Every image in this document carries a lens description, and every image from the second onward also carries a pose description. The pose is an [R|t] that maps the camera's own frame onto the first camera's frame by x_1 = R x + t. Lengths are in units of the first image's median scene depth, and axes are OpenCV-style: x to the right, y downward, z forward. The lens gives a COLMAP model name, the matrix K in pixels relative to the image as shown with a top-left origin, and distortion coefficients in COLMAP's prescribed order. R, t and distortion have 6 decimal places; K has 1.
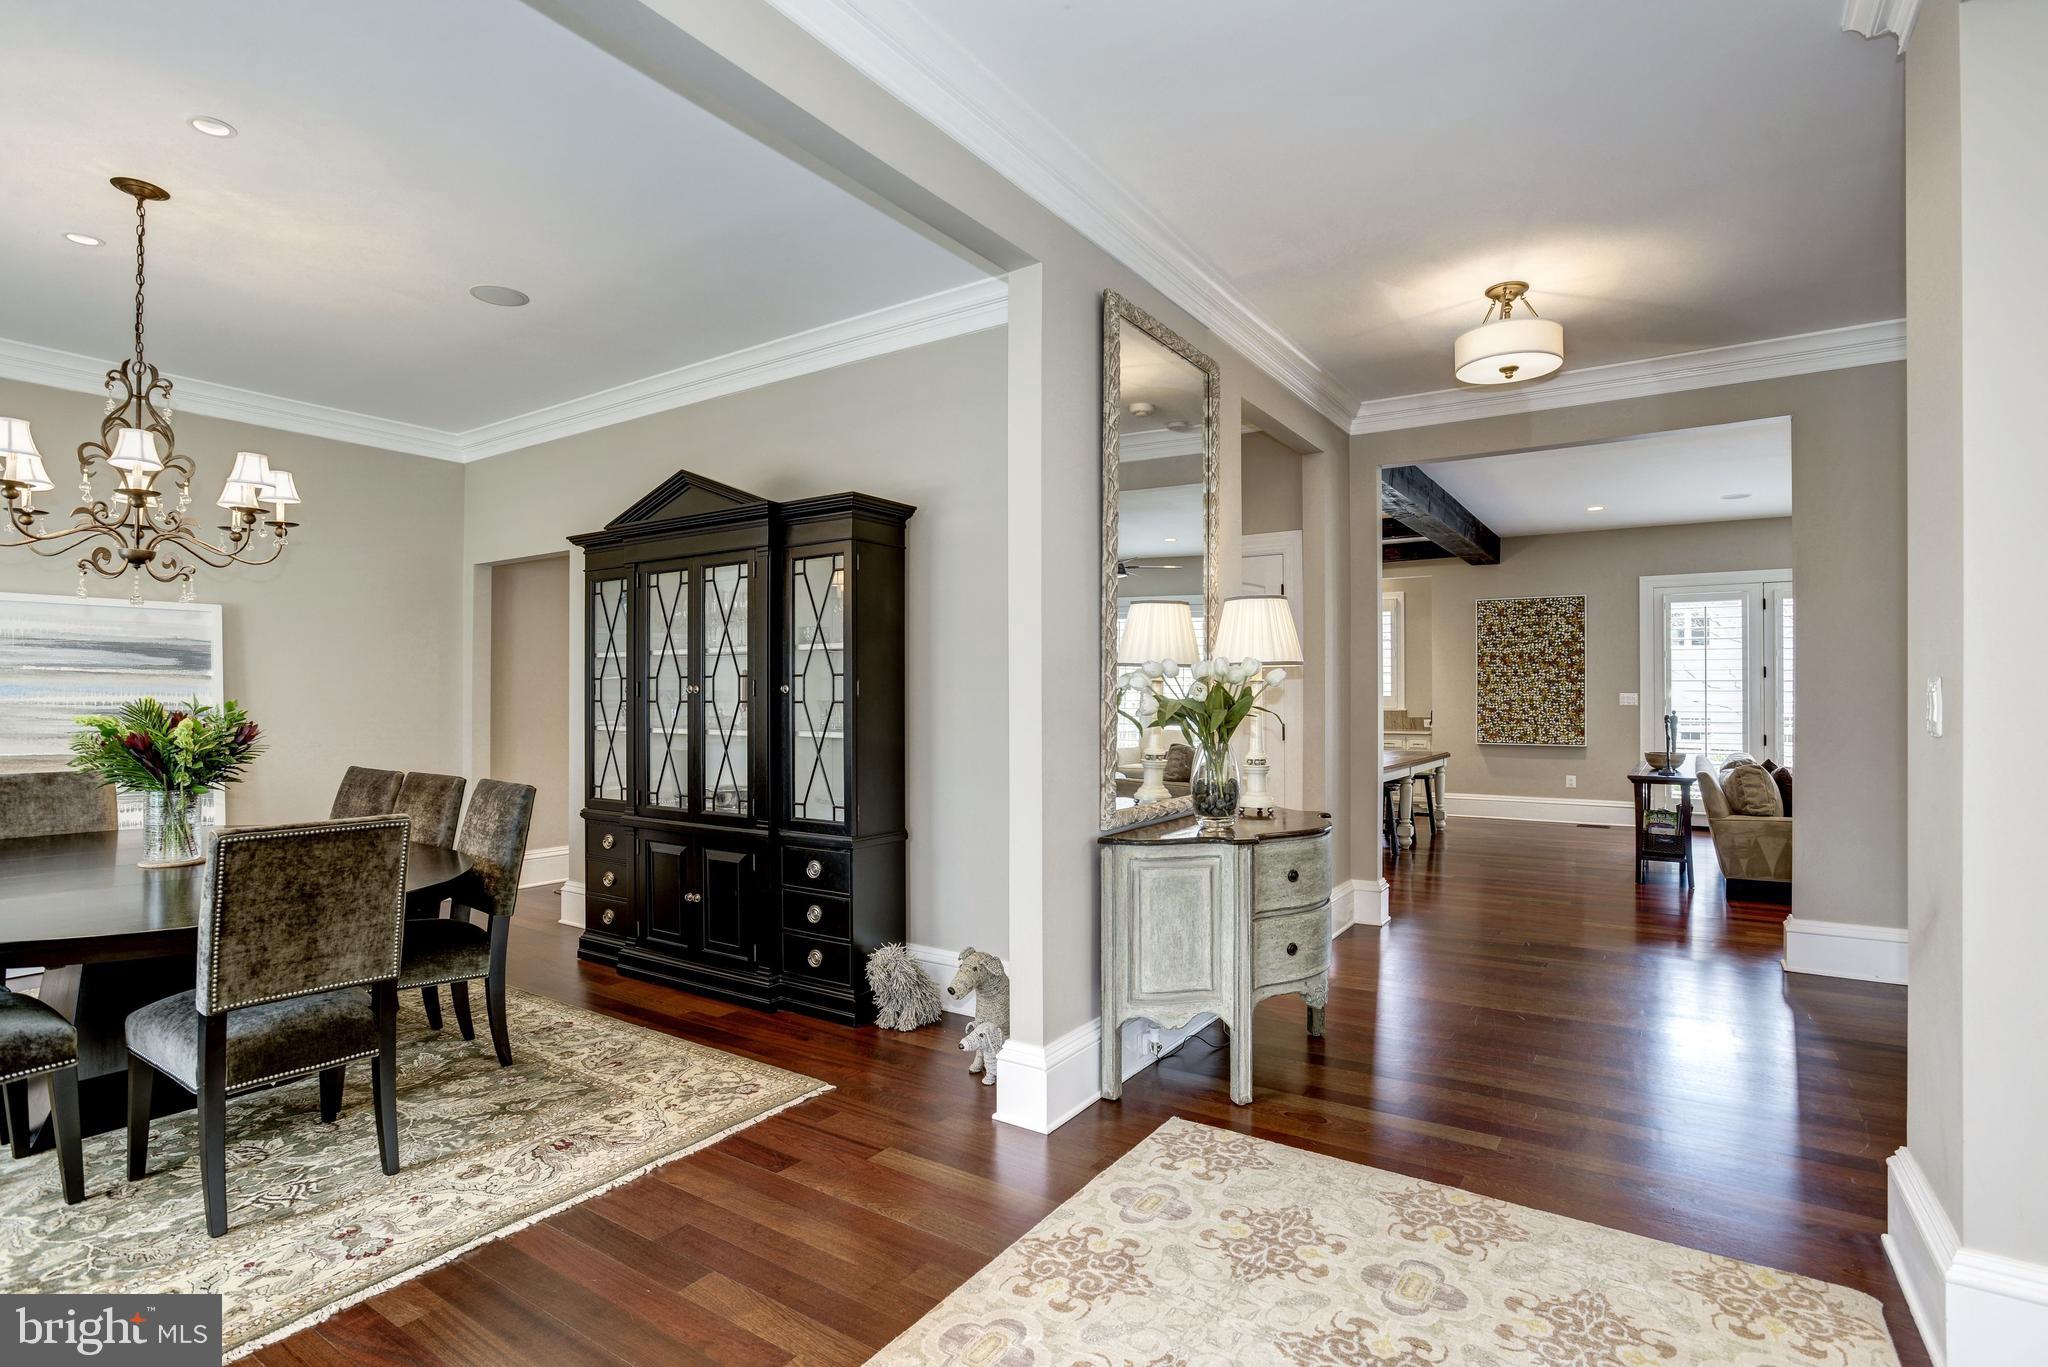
lens RADIAL K [[999.0, 0, 1024.5], [0, 999.0, 683.9], [0, 0, 1]] dist [-0.032114, 0.000759]
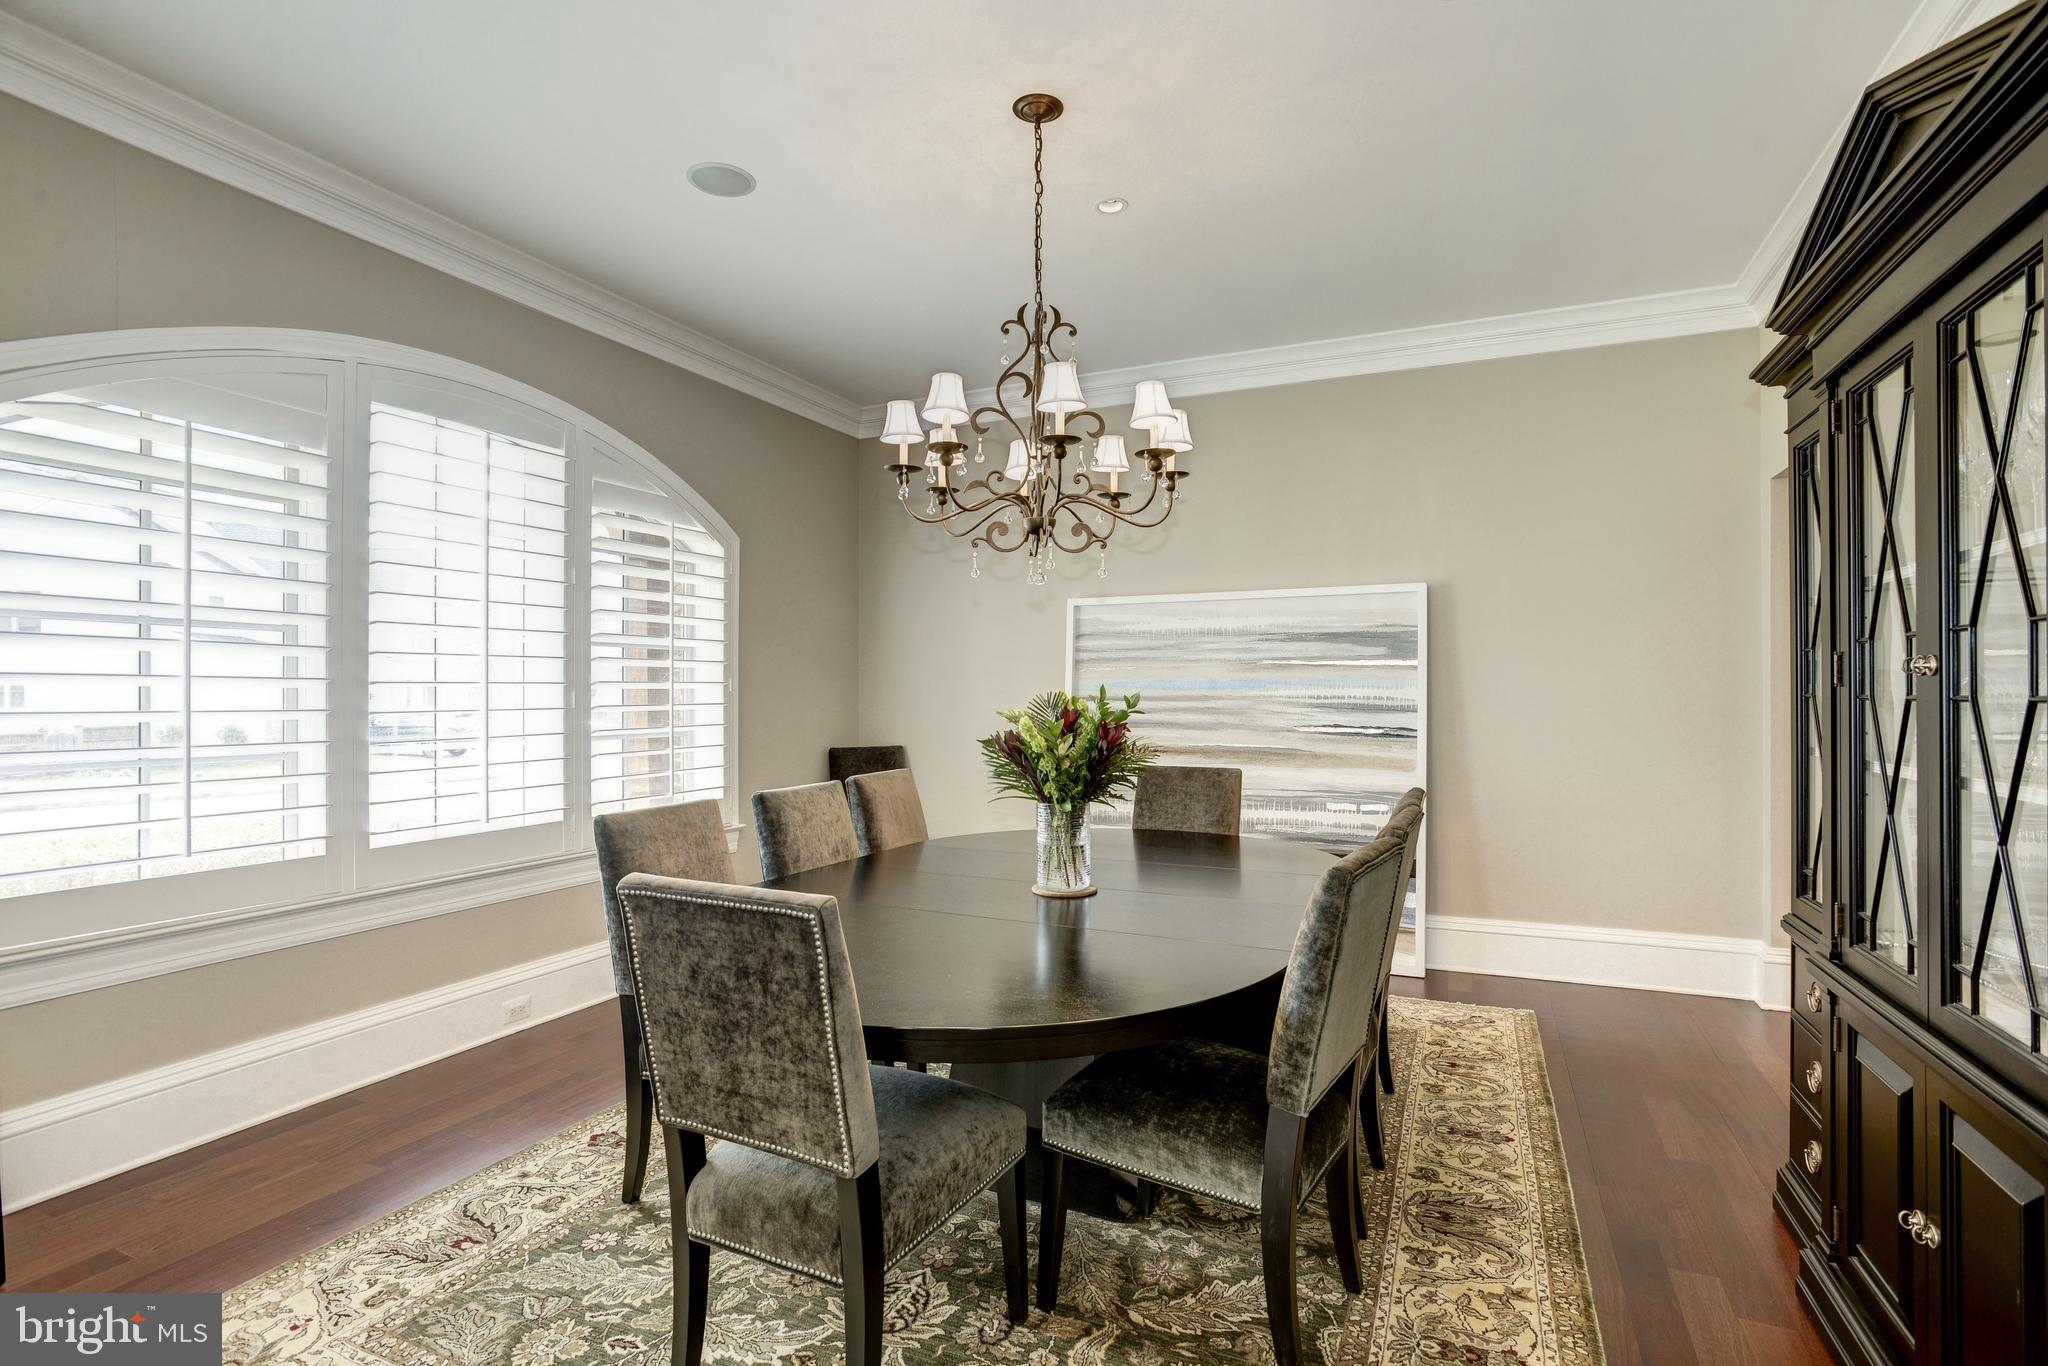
lens RADIAL K [[999.0, 0, 1017.3], [0, 999.0, 684.7], [0, 0, 1]] dist [-0.032114, 0.000759]
pose [[0.162397, -0.005665, -0.986709, -0.029317], [0.010651, 0.999935, -0.003988, 0.009770], [0.986668, -0.009862, 0.162447, 0.626974]]
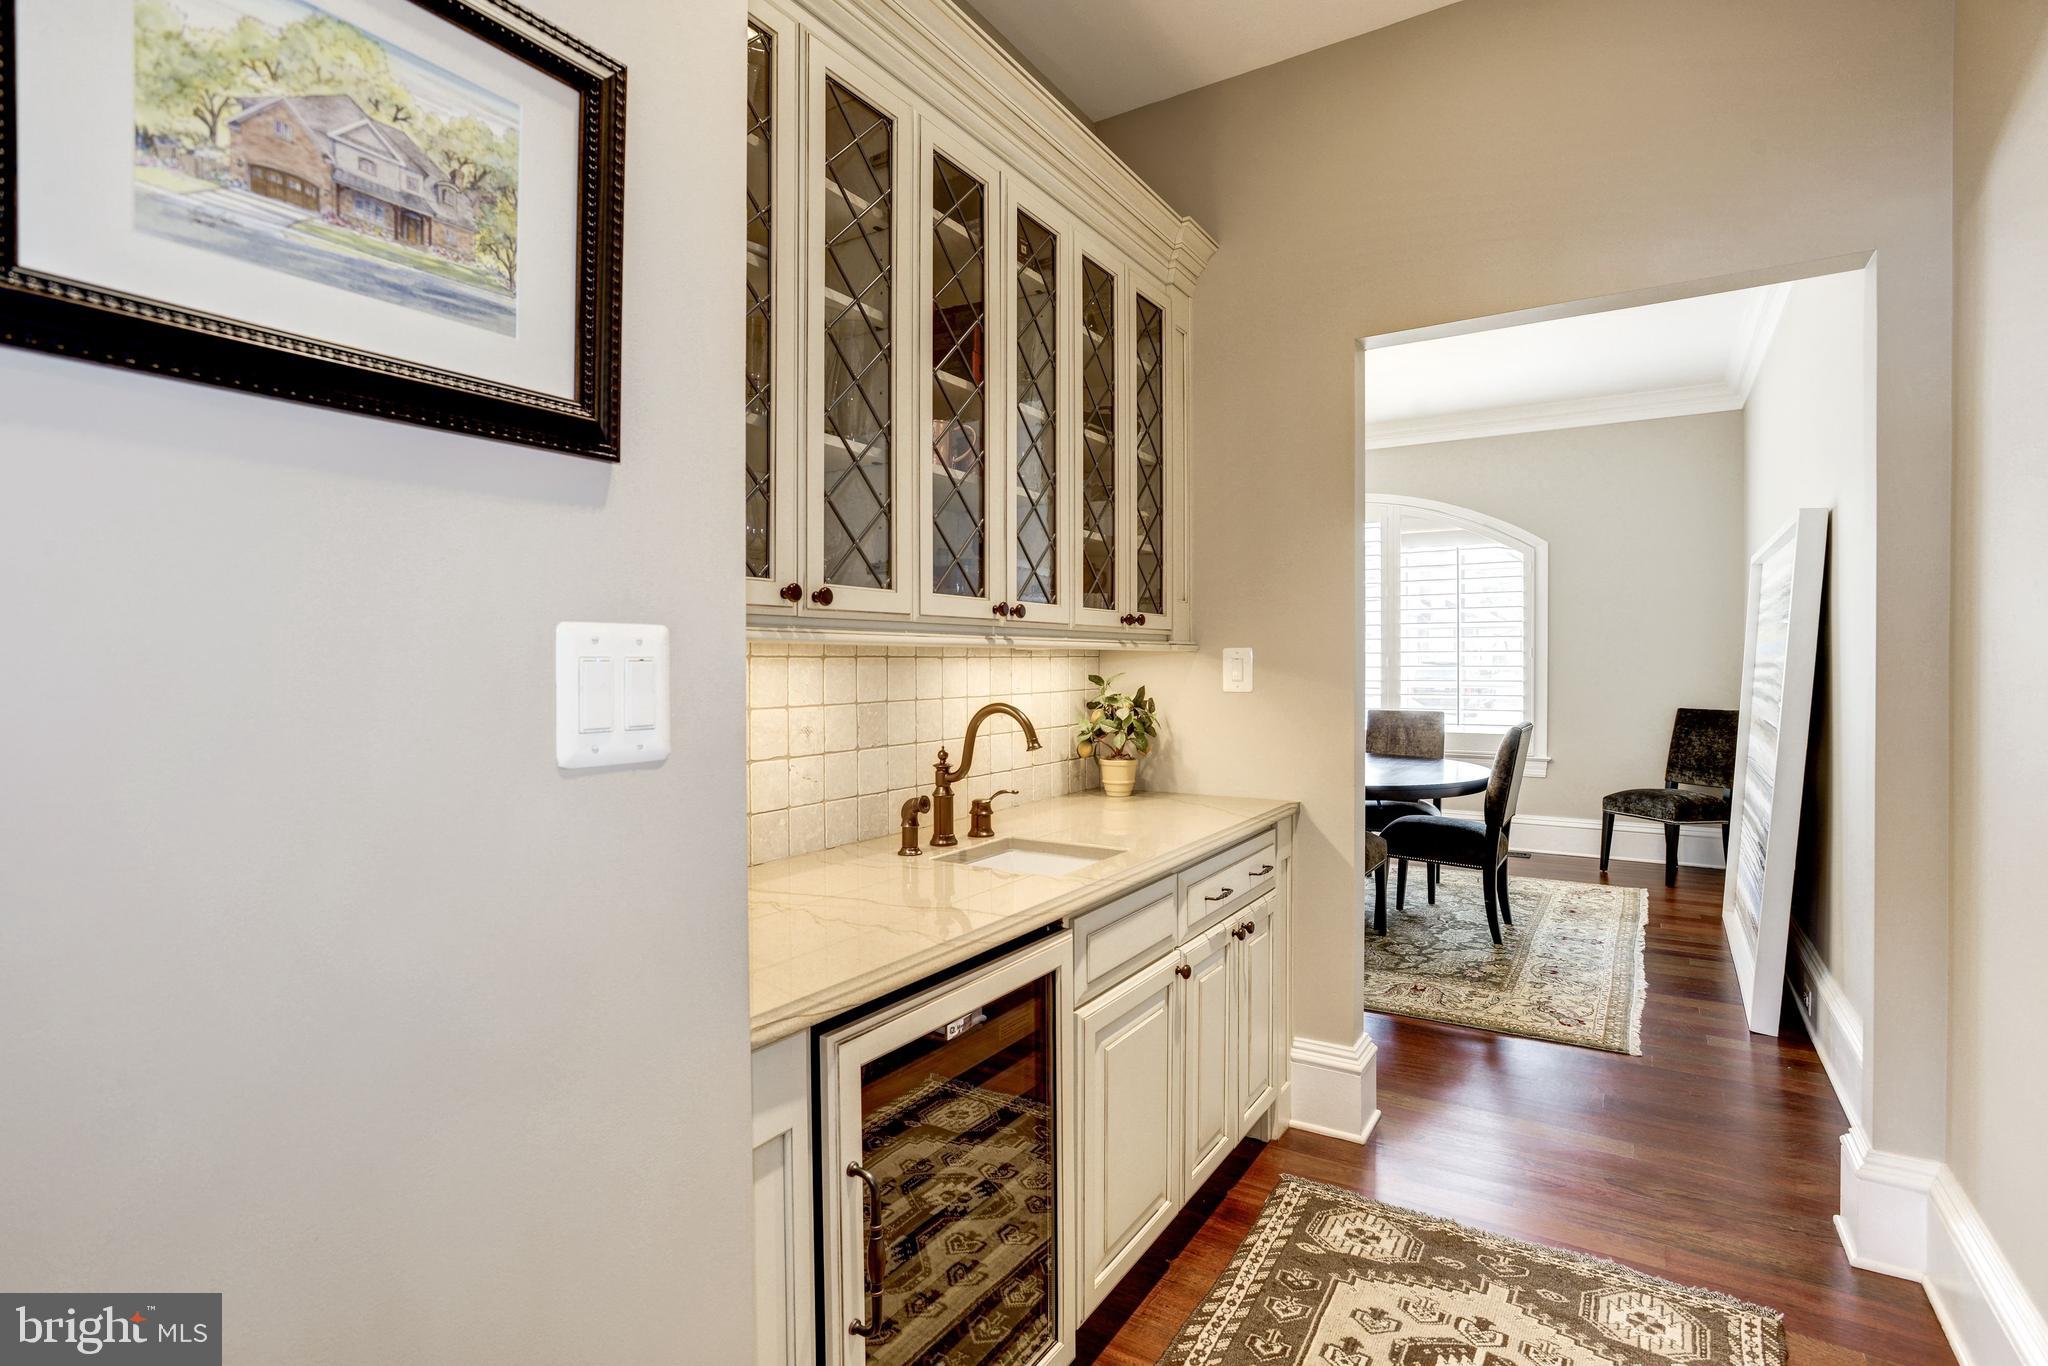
lens RADIAL K [[999.0, 0, 1023.0], [0, 999.0, 672.8], [0, 0, 1]] dist [-0.032114, 0.000759]
pose [[-0.999853, 0.000871, -0.017122, -0.390372], [0.000792, 0.999989, 0.004630, 0.025041], [0.017126, 0.004616, -0.999843, 1.999600]]
